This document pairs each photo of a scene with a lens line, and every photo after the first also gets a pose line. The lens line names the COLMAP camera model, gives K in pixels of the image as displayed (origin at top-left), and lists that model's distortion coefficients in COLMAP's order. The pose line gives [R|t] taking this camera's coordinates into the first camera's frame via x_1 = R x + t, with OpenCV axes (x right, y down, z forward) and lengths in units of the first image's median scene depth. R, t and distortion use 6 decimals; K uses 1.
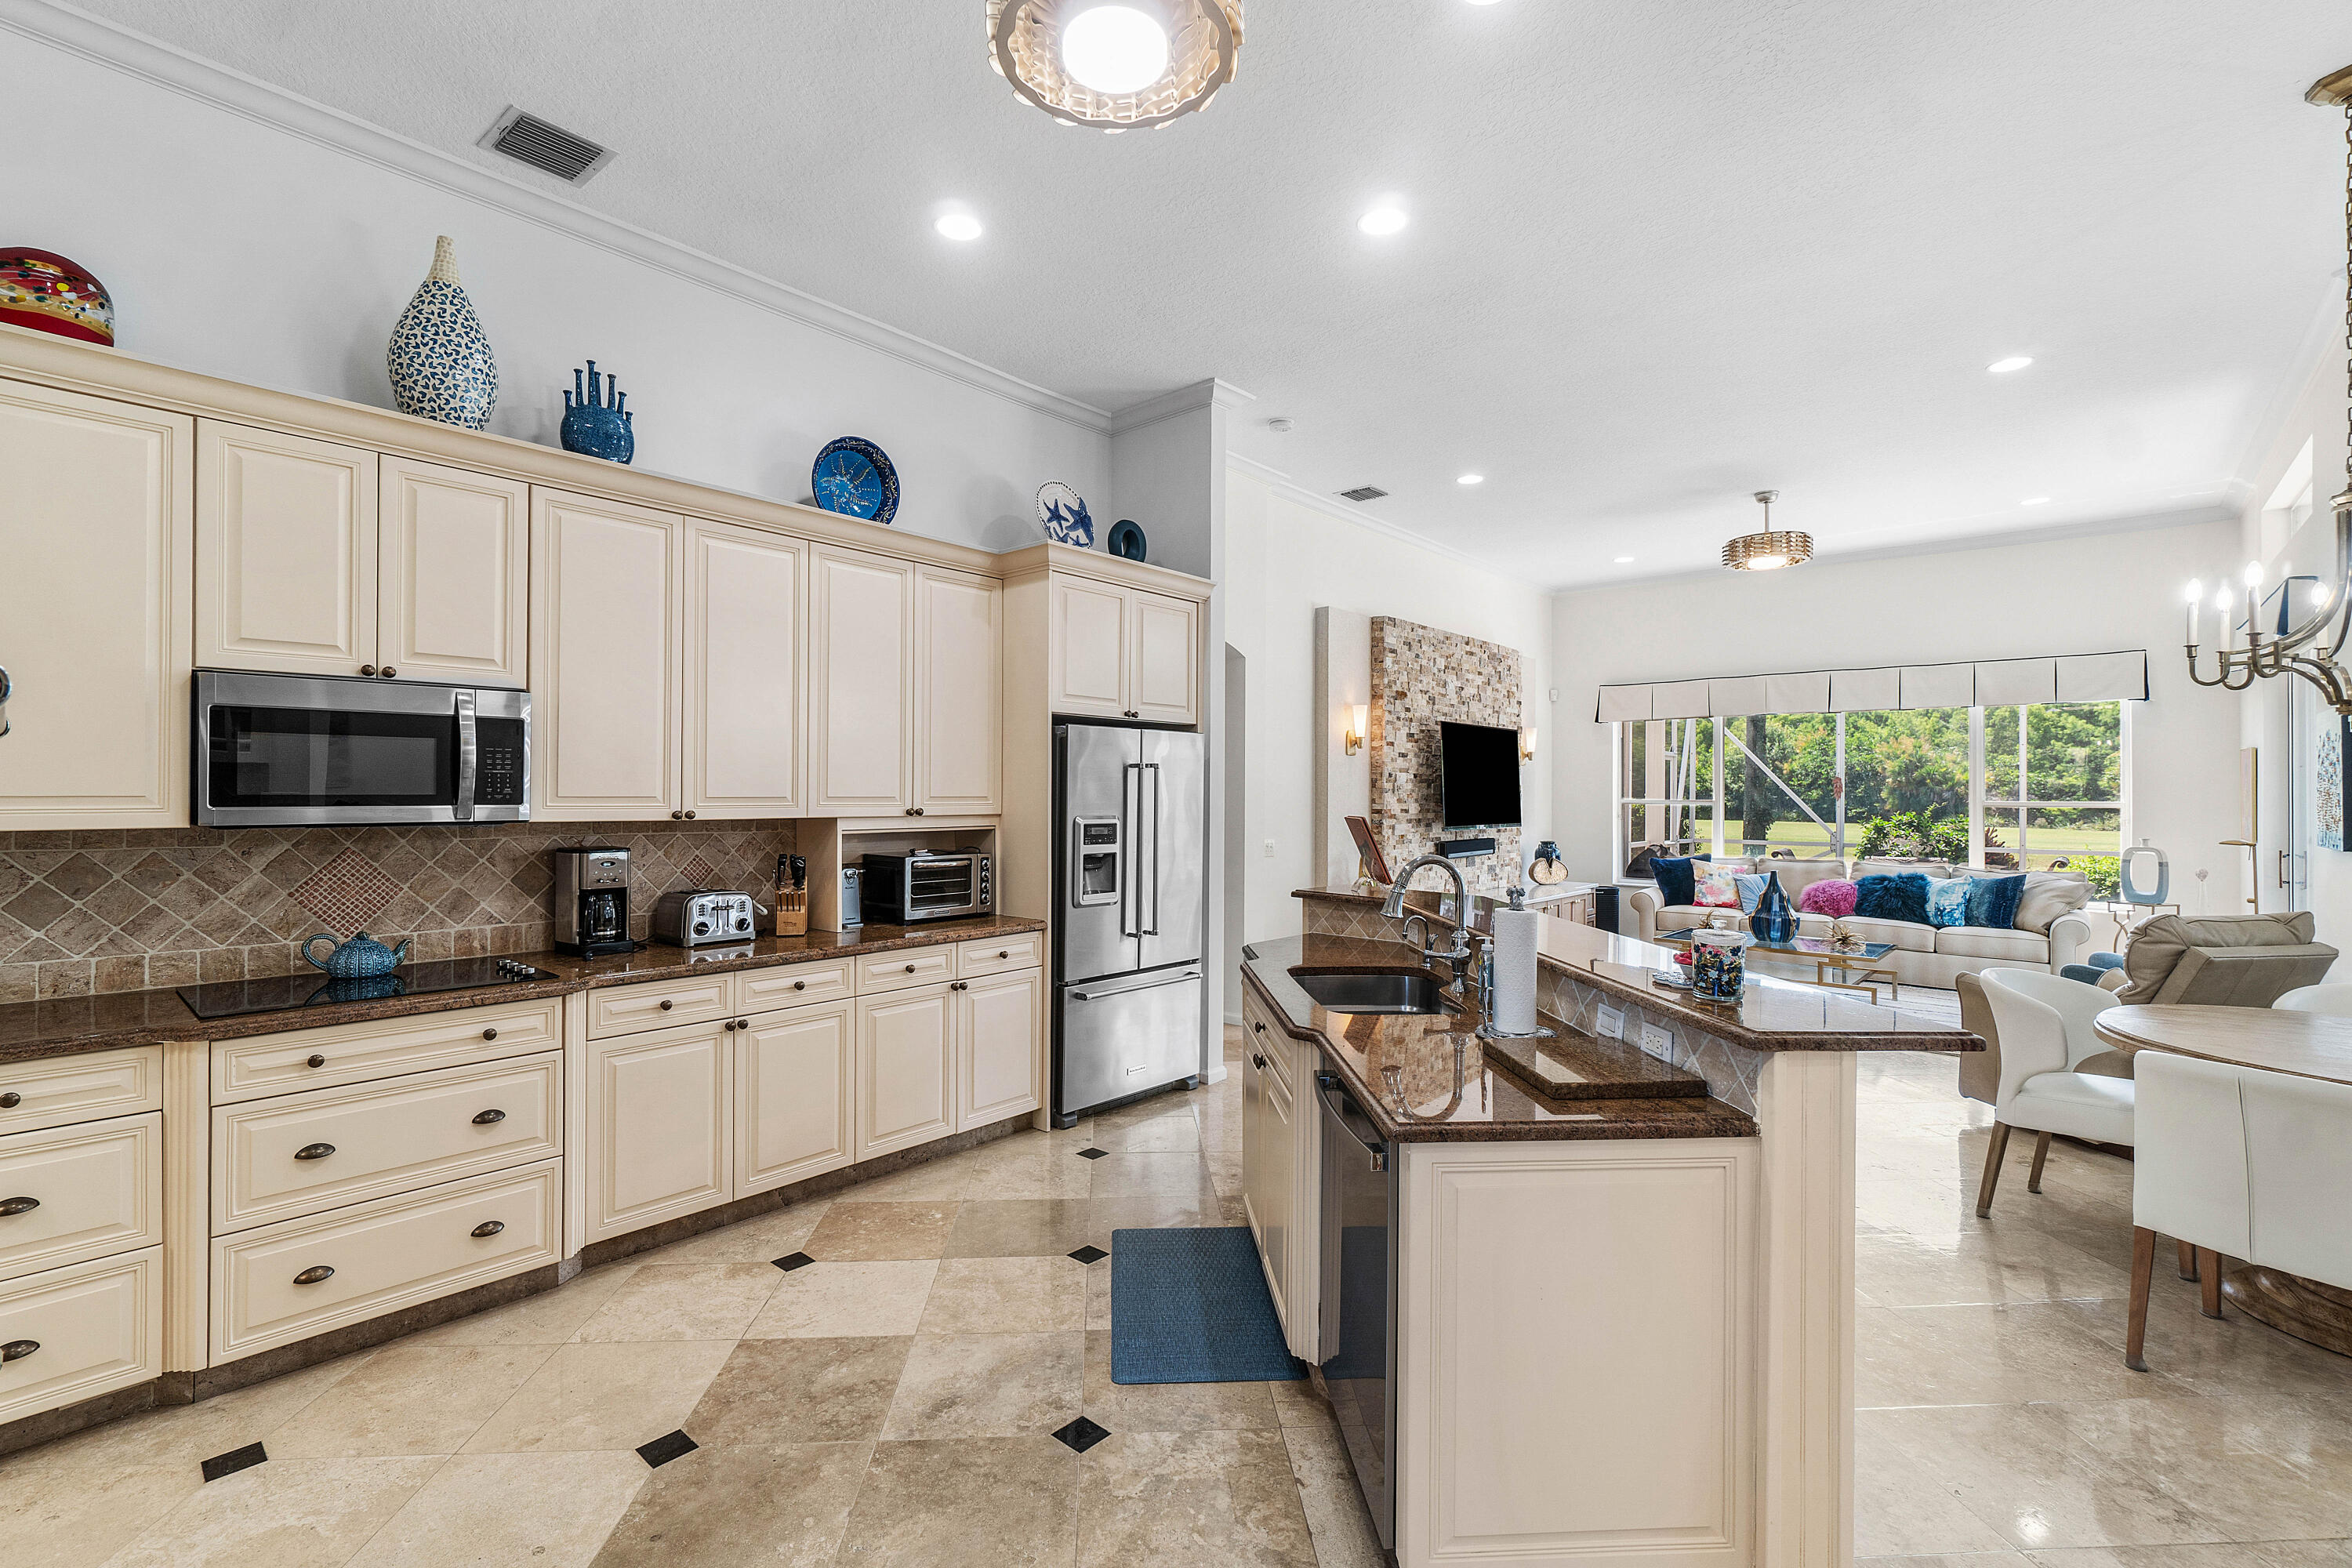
lens RADIAL K [[1026.8, 0, 1164.1], [0, 1026.8, 795.5], [0, 0, 1]] dist [-0.002104, 0.000592]
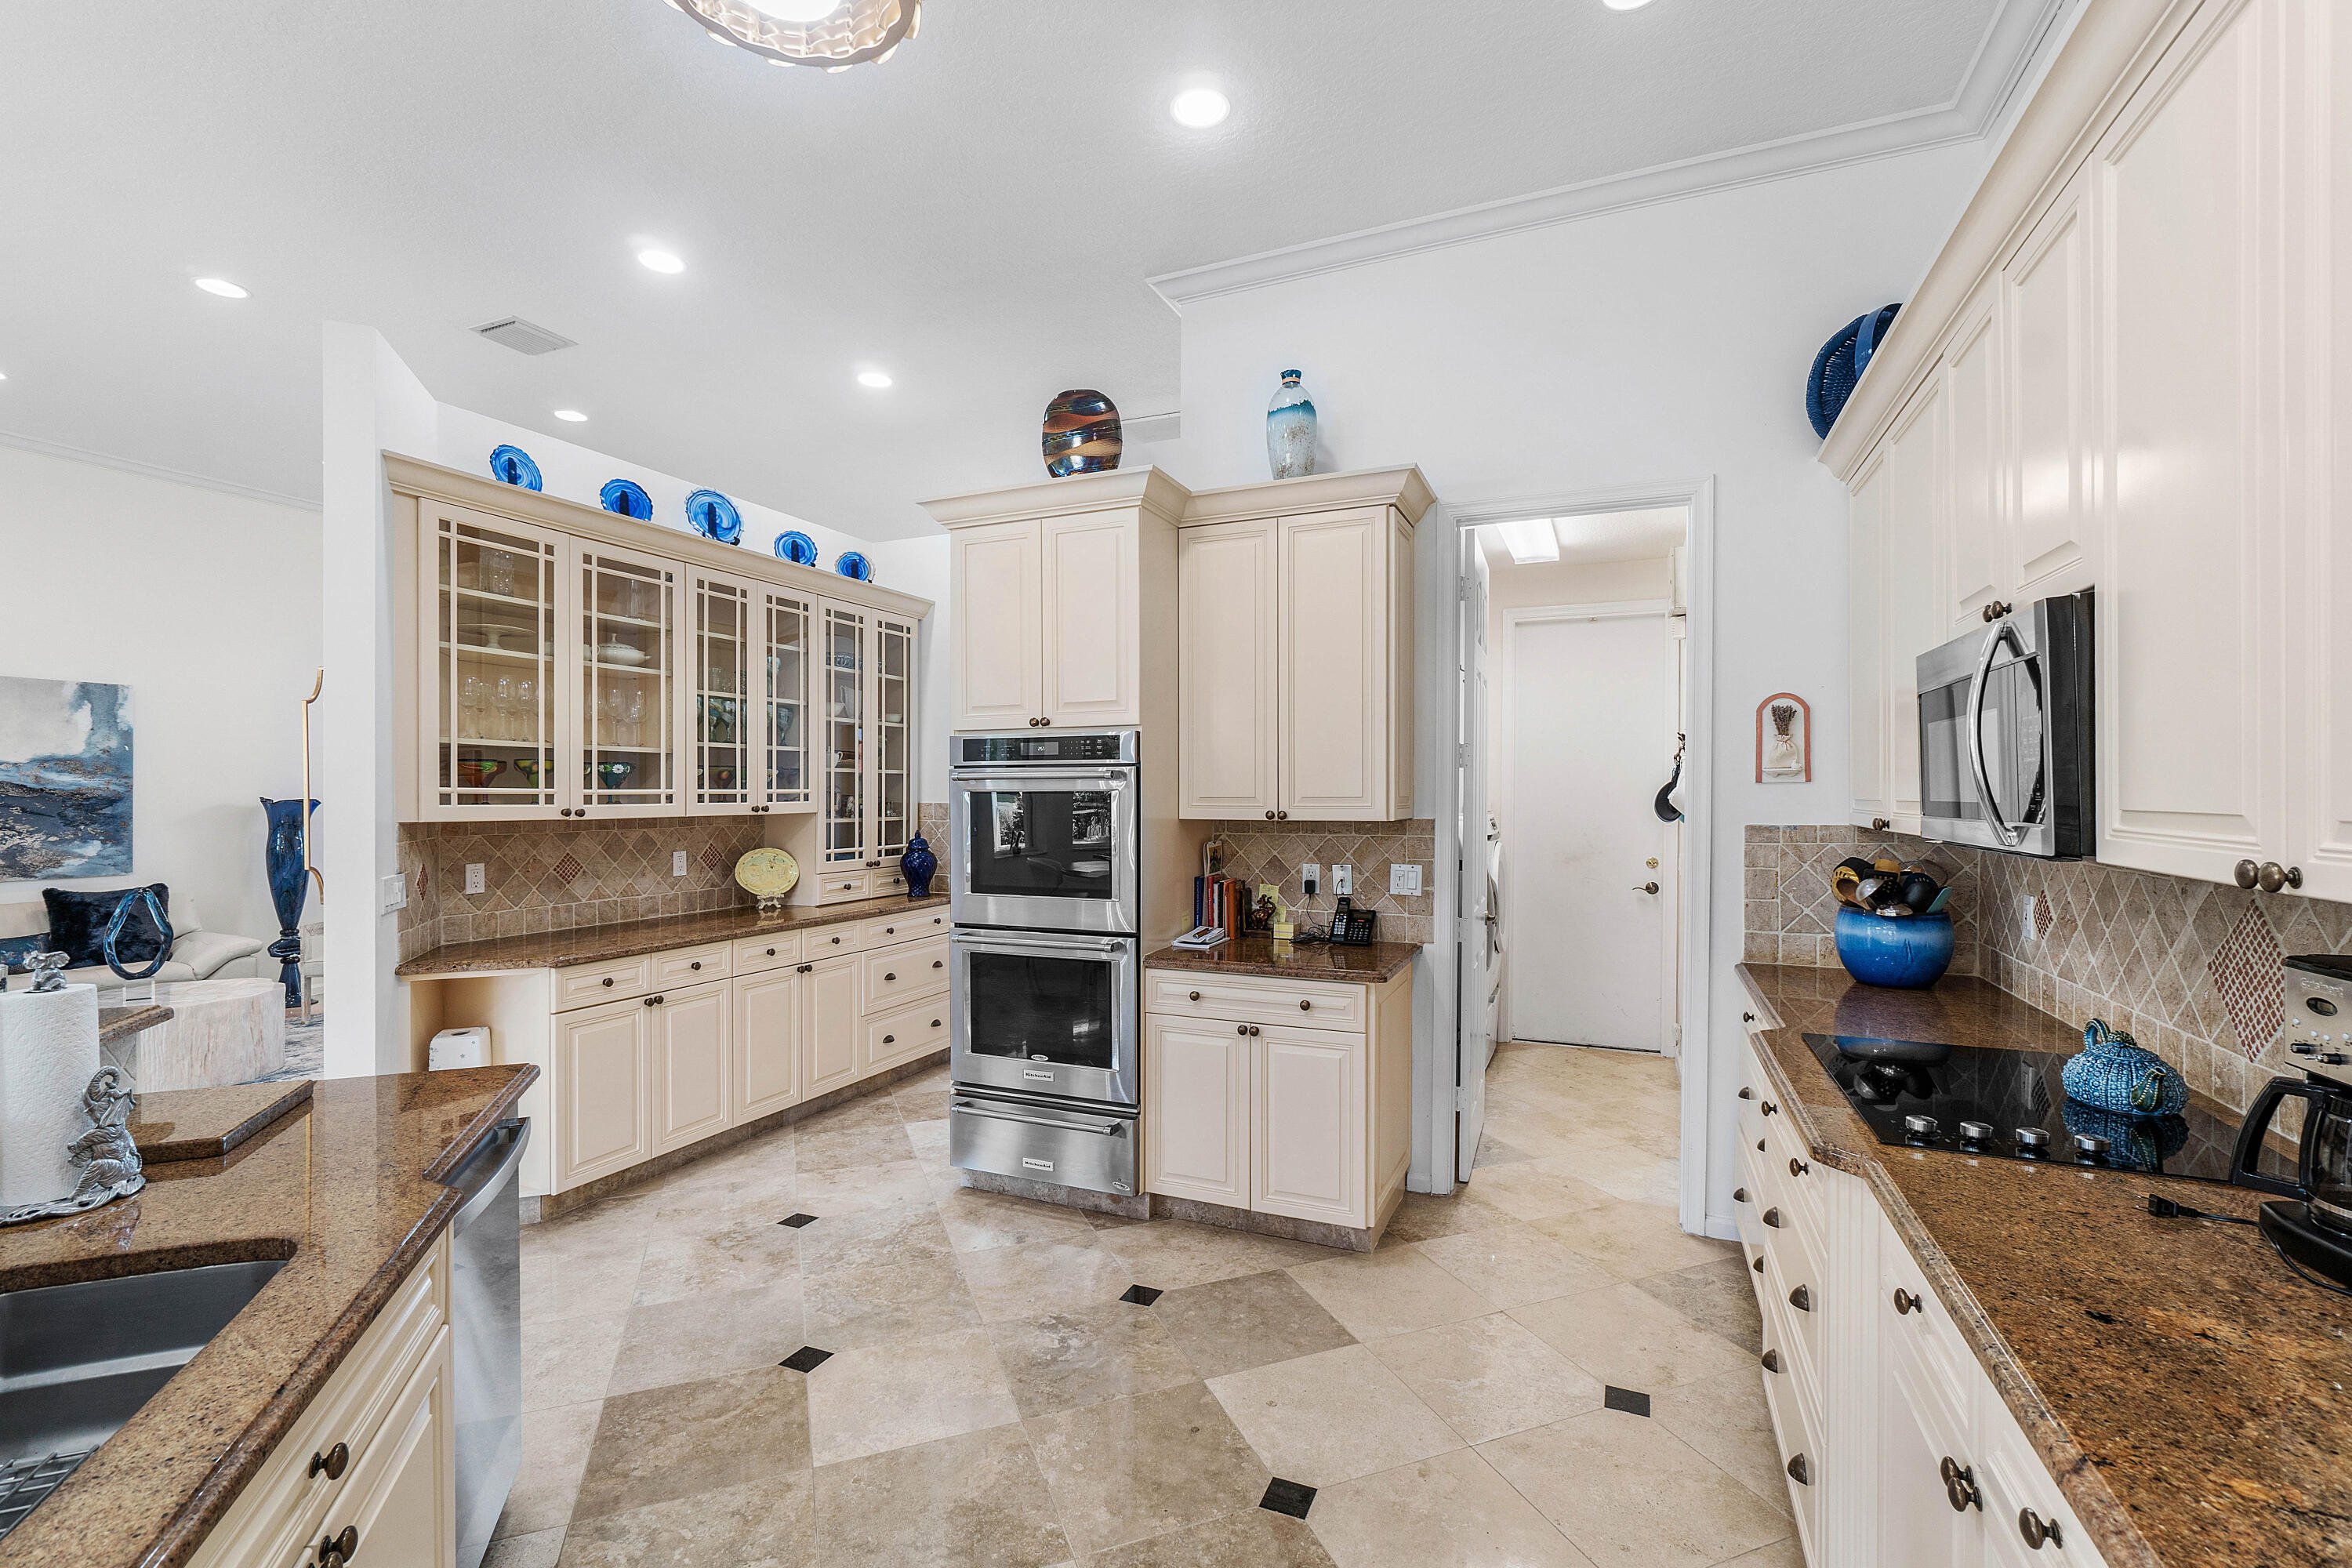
lens RADIAL K [[1026.8, 0, 1164.1], [0, 1026.8, 795.5], [0, 0, 1]] dist [-0.002104, 0.000592]
pose [[-0.952919, -0.003028, -0.303209, -0.045670], [-0.004839, 0.999975, 0.005223, -0.003321], [0.303185, 0.006445, -0.952910, 0.937153]]
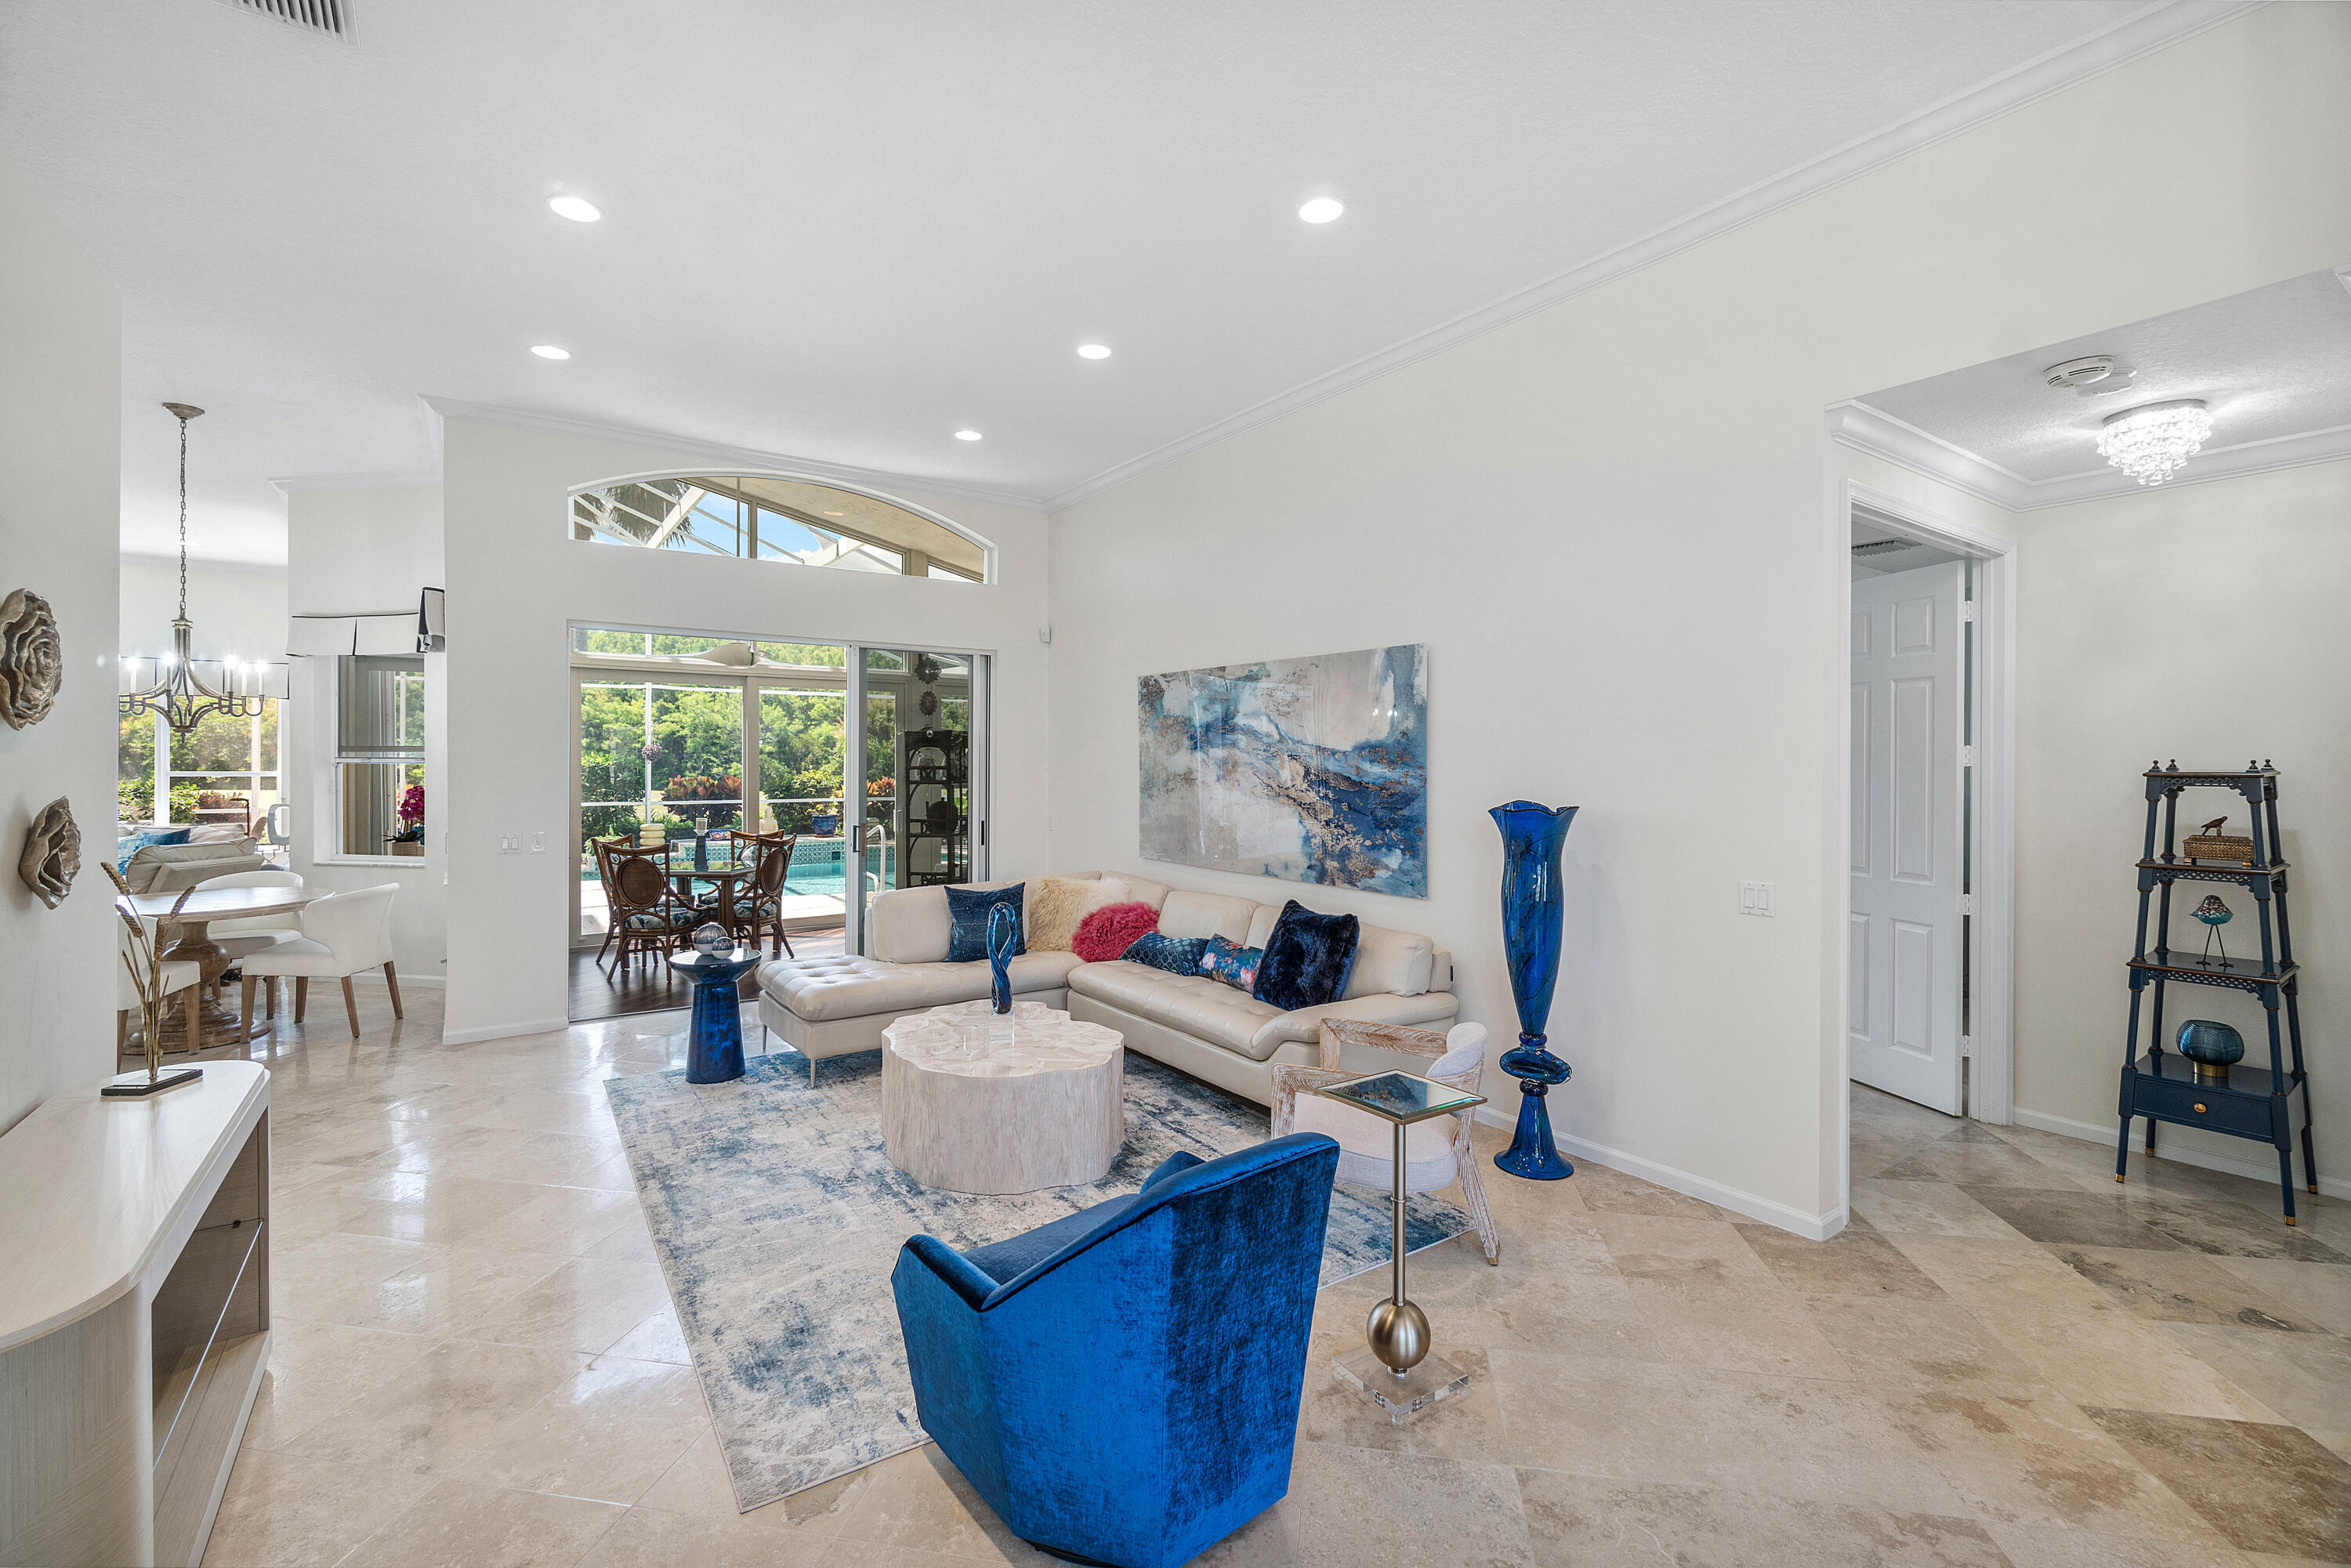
lens RADIAL K [[1009.2, 0, 1174.6], [0, 1009.2, 763.5], [0, 0, 1]] dist [-0.001517, -0.000110]
pose [[0.232396, -0.002729, 0.972617, -0.174467], [-0.002447, 0.999991, 0.003390, -0.021264], [-0.972618, -0.003168, 0.232387, -0.831211]]
